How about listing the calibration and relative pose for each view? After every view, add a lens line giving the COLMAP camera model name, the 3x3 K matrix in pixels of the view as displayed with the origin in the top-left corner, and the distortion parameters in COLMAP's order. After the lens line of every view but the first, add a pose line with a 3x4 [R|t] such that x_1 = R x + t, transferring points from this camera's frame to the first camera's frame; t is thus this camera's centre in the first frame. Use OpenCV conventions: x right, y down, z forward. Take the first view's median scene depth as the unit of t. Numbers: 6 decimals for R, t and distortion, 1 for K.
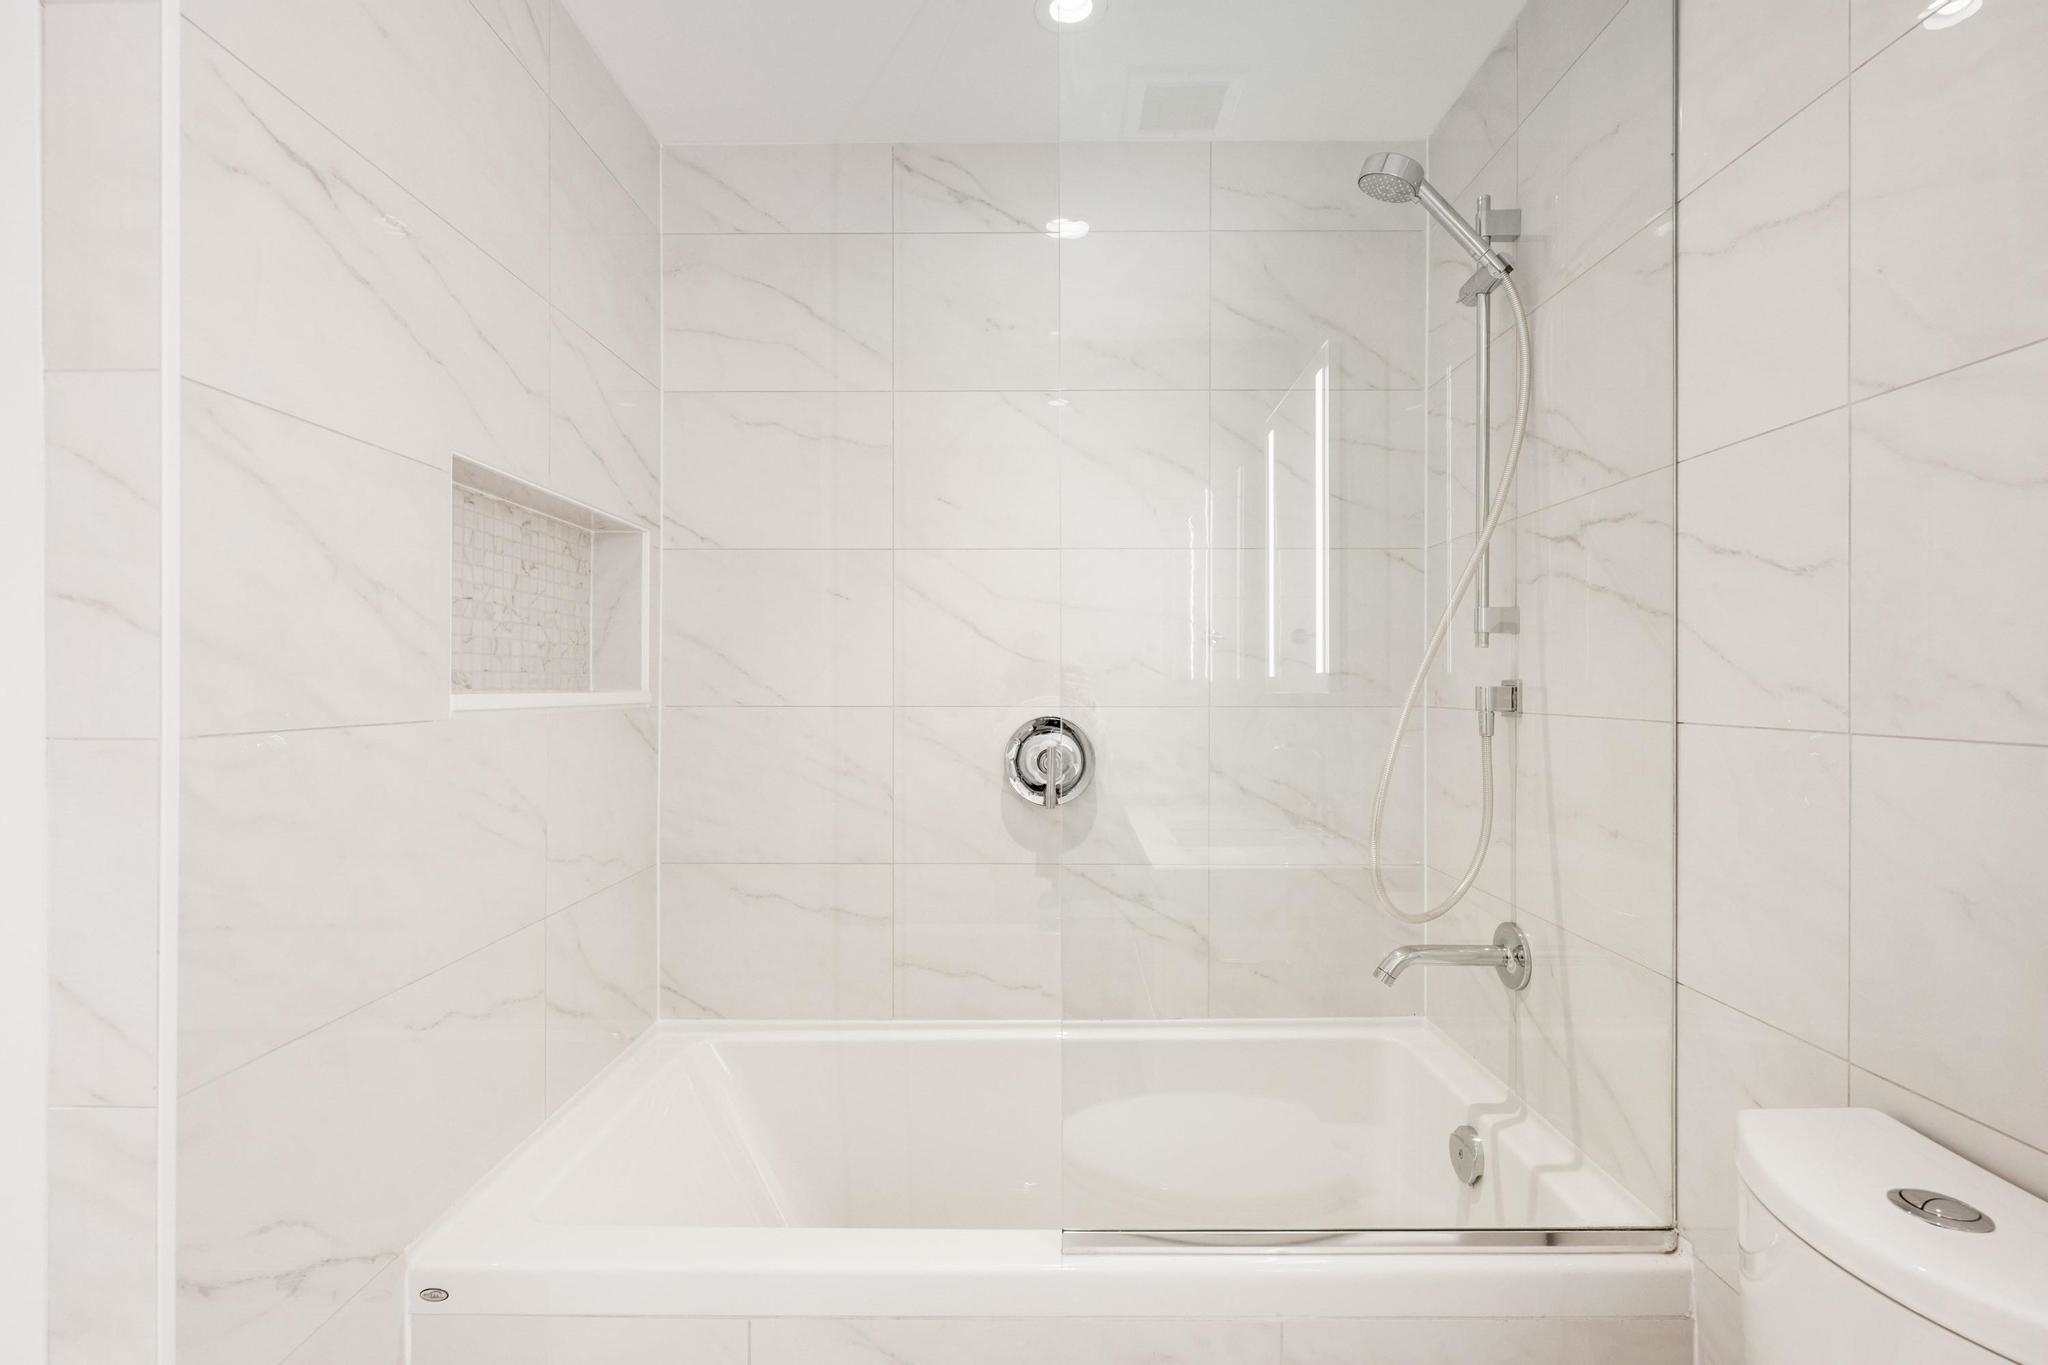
lens RADIAL K [[953.9, 0, 1036.9], [0, 953.9, 686.5], [0, 0, 1]] dist [-0.001181, 0.000765]
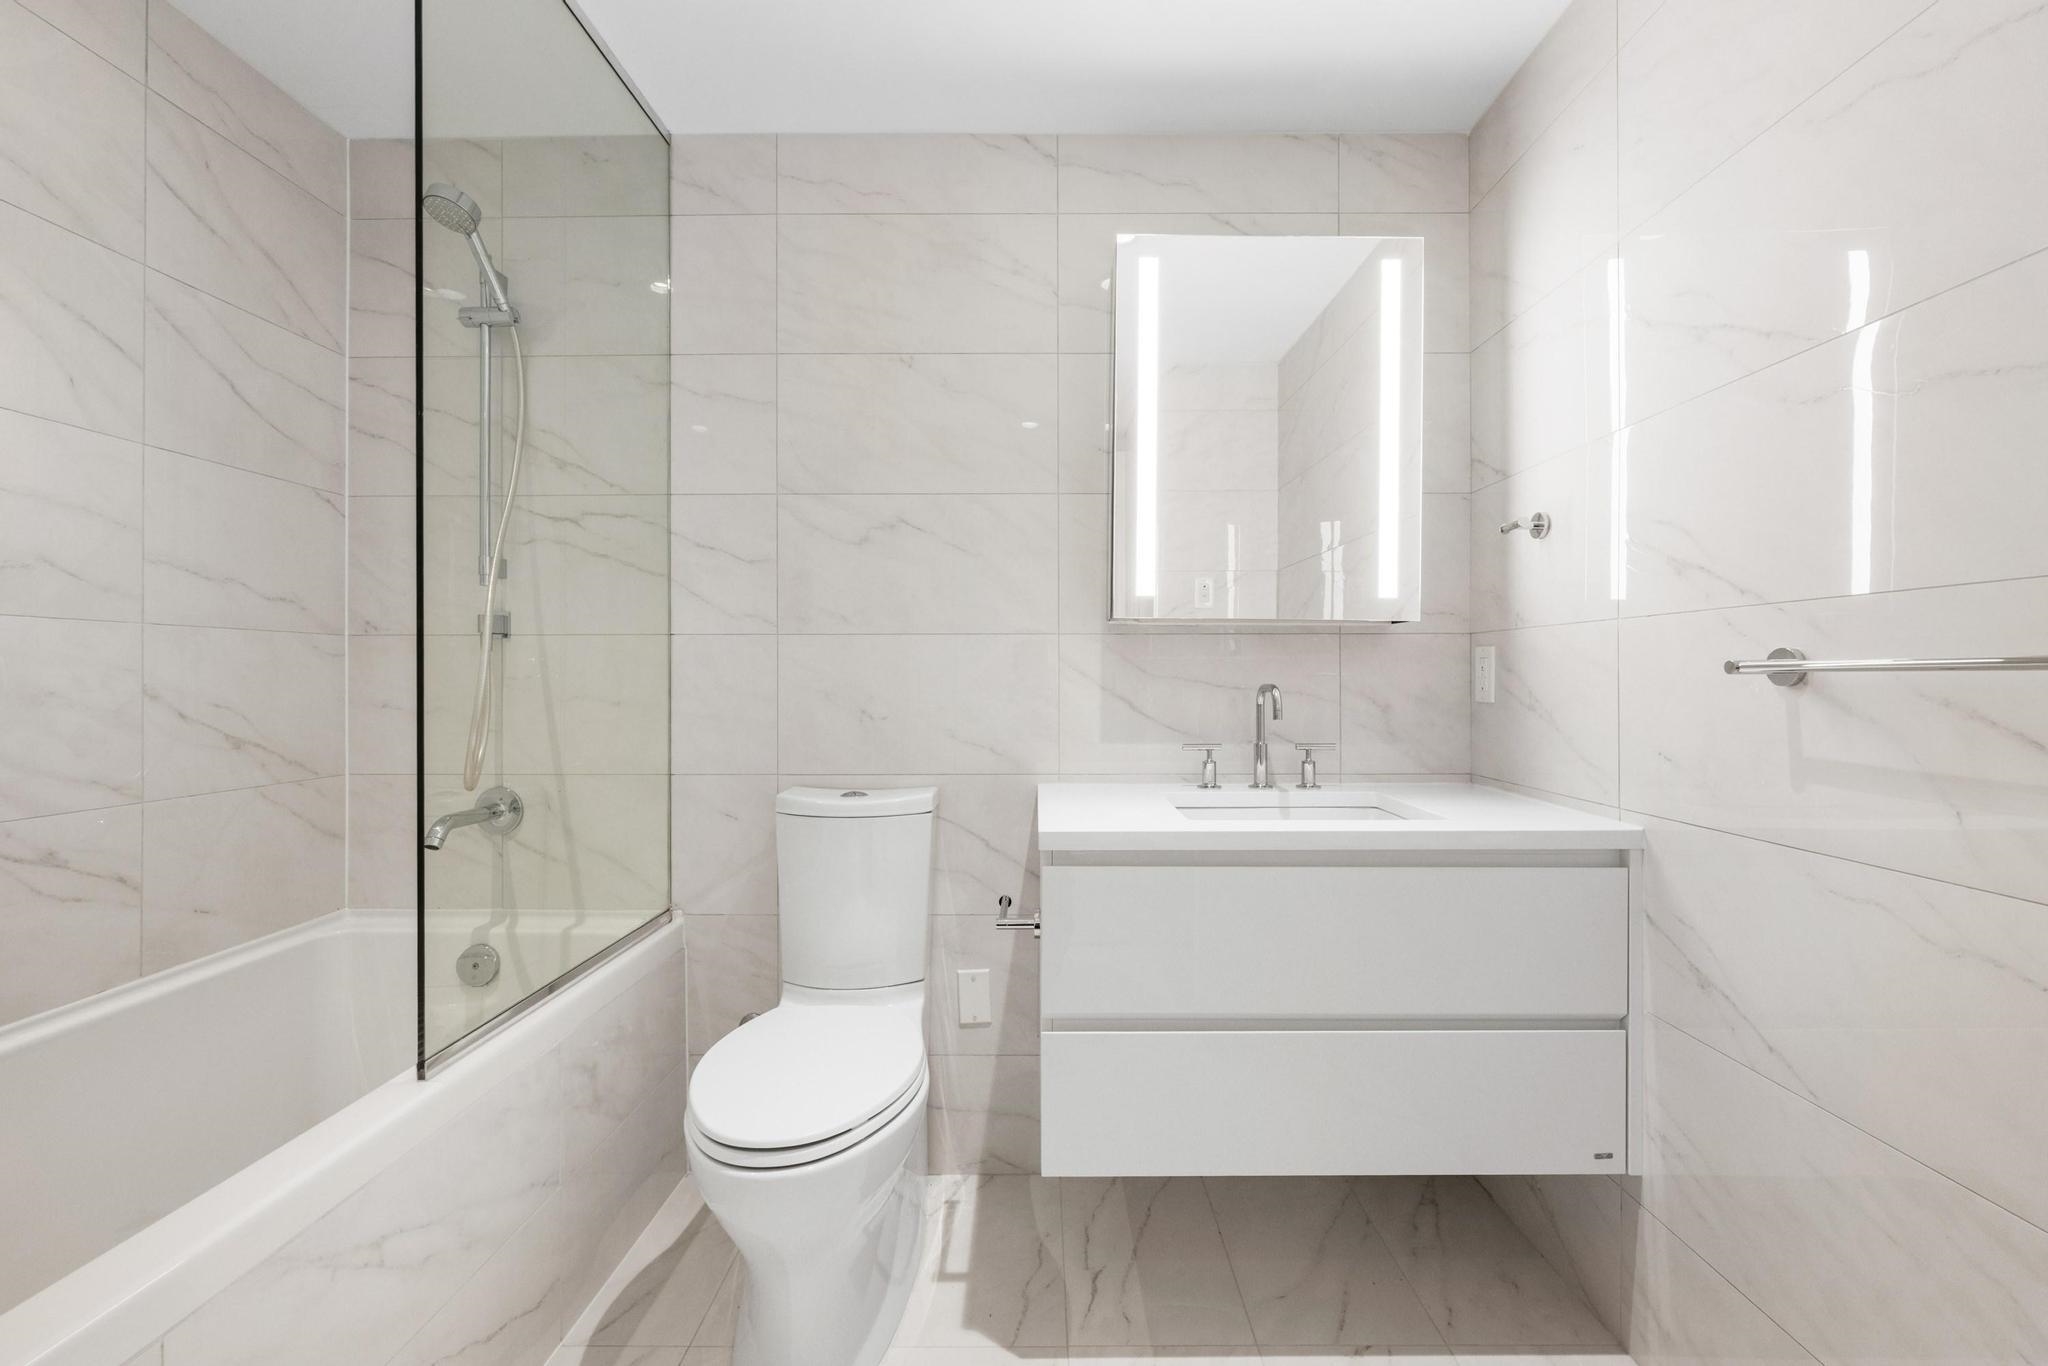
lens RADIAL K [[818.6, 0, 1041.9], [0, 818.6, 678.1], [0, 0, 1]] dist [0.000446, -0.000034]
pose [[0.017636, -0.006081, 0.999826, -0.751892], [0.007604, 0.999953, 0.005948, 0.098409], [-0.999816, 0.007497, 0.017681, 0.208908]]
